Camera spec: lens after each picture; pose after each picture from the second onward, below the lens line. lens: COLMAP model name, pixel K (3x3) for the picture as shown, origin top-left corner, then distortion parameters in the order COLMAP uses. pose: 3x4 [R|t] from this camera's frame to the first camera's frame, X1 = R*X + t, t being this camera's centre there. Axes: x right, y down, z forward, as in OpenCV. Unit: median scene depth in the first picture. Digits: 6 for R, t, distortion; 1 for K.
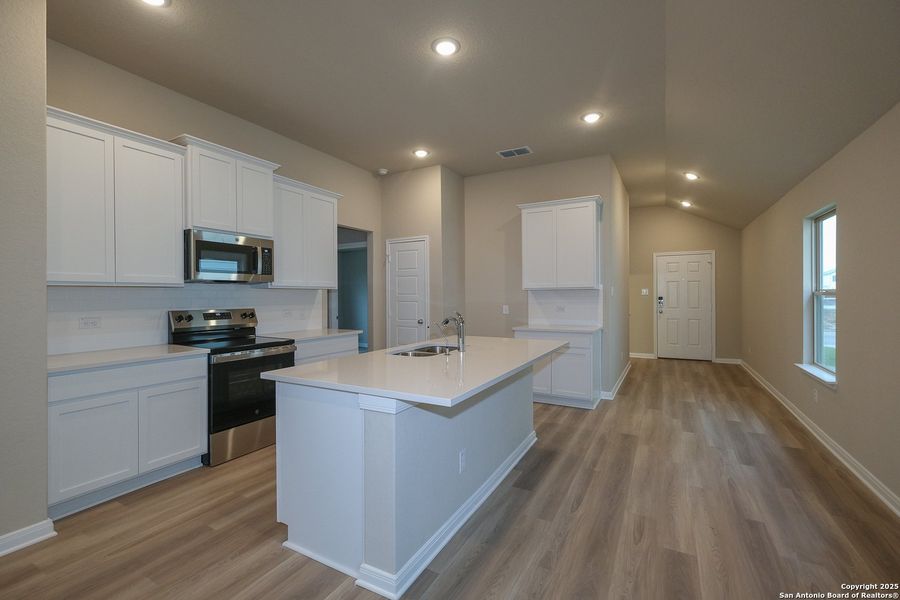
lens RADIAL K [[393.1, 0, 446.8], [0, 393.1, 294.3], [0, 0, 1]] dist [-0.003187, 0.001065]
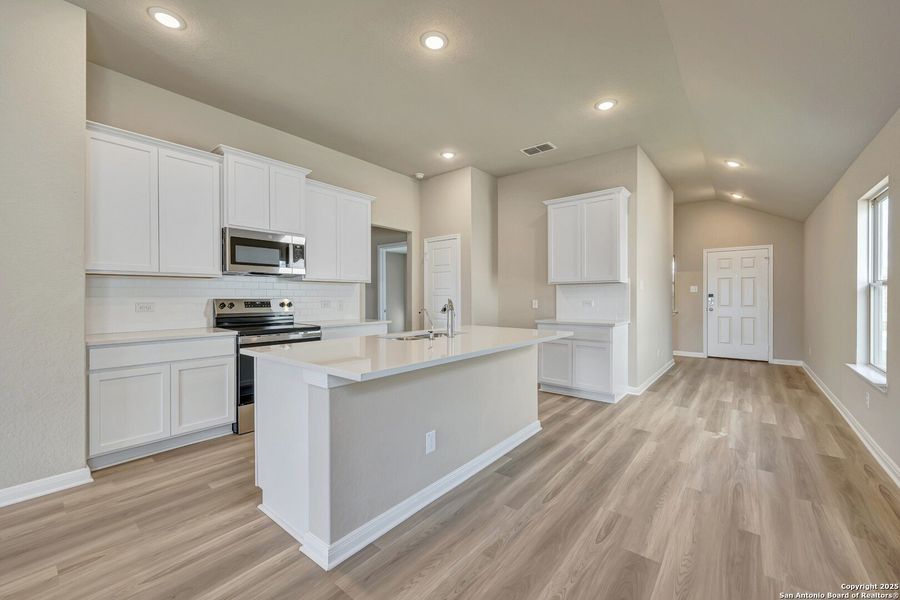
lens RADIAL K [[357.7, 0, 462.5], [0, 357.7, 298.1], [0, 0, 1]] dist [0.001622, 0.000351]
pose [[0.987572, 0.004293, -0.157111, 0.186061], [-0.003352, 0.999975, 0.006252, 0.031338], [0.157134, -0.005648, 0.987561, 0.069180]]
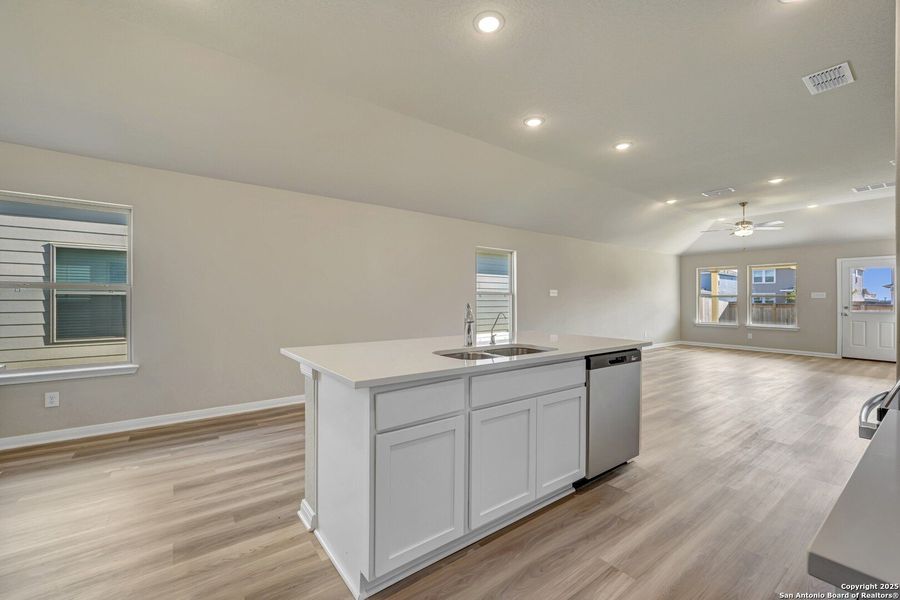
lens RADIAL K [[371.5, 0, 450.9], [0, 371.5, 300.0], [0, 0, 1]] dist [0.001354, 0.000656]
pose [[-0.911181, 0.003985, 0.411986, -0.235598], [0.004459, 0.999990, 0.000189, 0.048177], [-0.411981, 0.002010, -0.911190, 1.539674]]
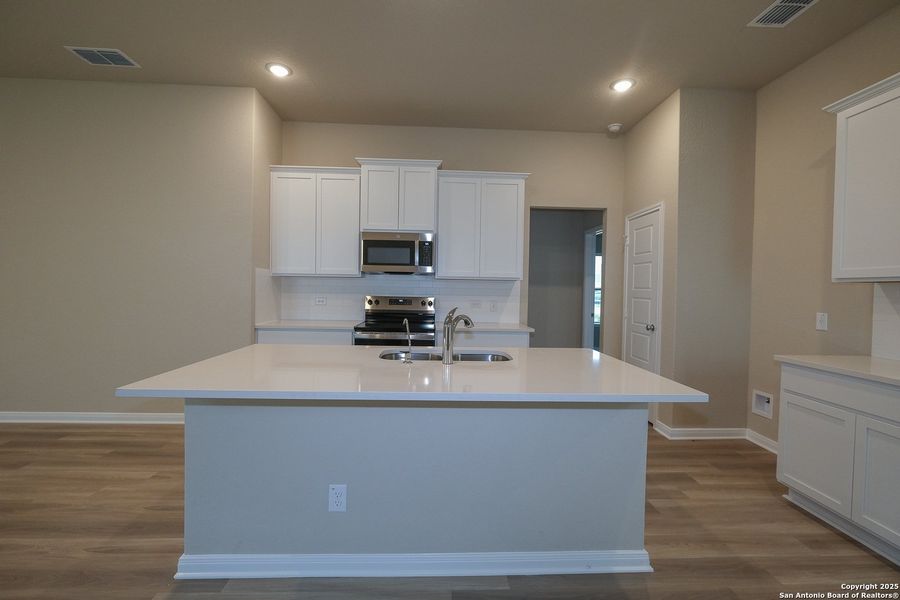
lens RADIAL K [[393.1, 0, 449.3], [0, 393.1, 294.5], [0, 0, 1]] dist [-0.003187, 0.001065]
pose [[0.523710, 0.029746, -0.851377, 0.559323], [-0.019694, 0.999546, 0.022808, 0.003034], [0.851669, 0.004822, 0.524058, 0.548708]]
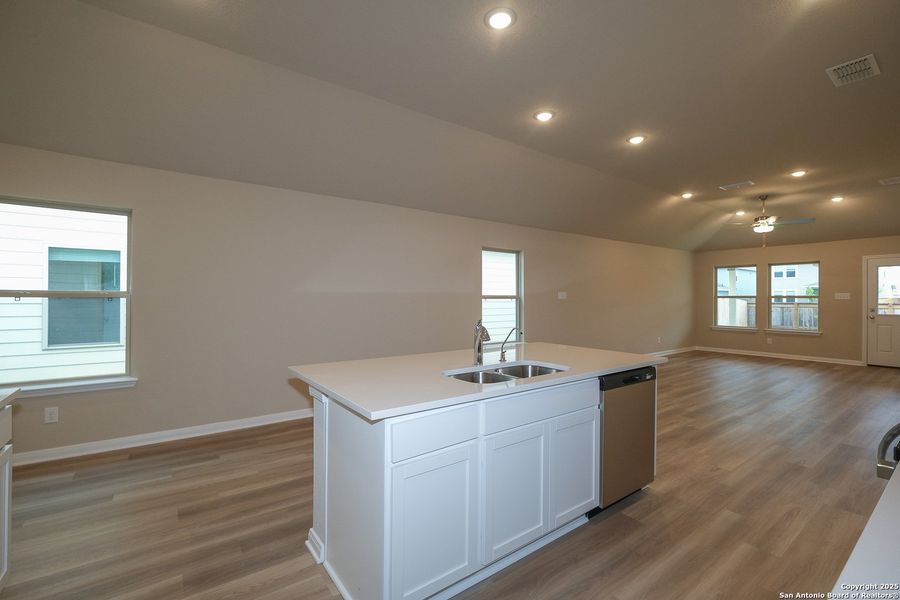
lens RADIAL K [[393.1, 0, 450.3], [0, 393.1, 296.6], [0, 0, 1]] dist [-0.003187, 0.001065]
pose [[-0.908622, -0.002960, 0.417610, -0.227396], [-0.005306, 0.999976, -0.004457, 0.002300], [-0.417587, -0.006266, -0.908615, 1.566735]]
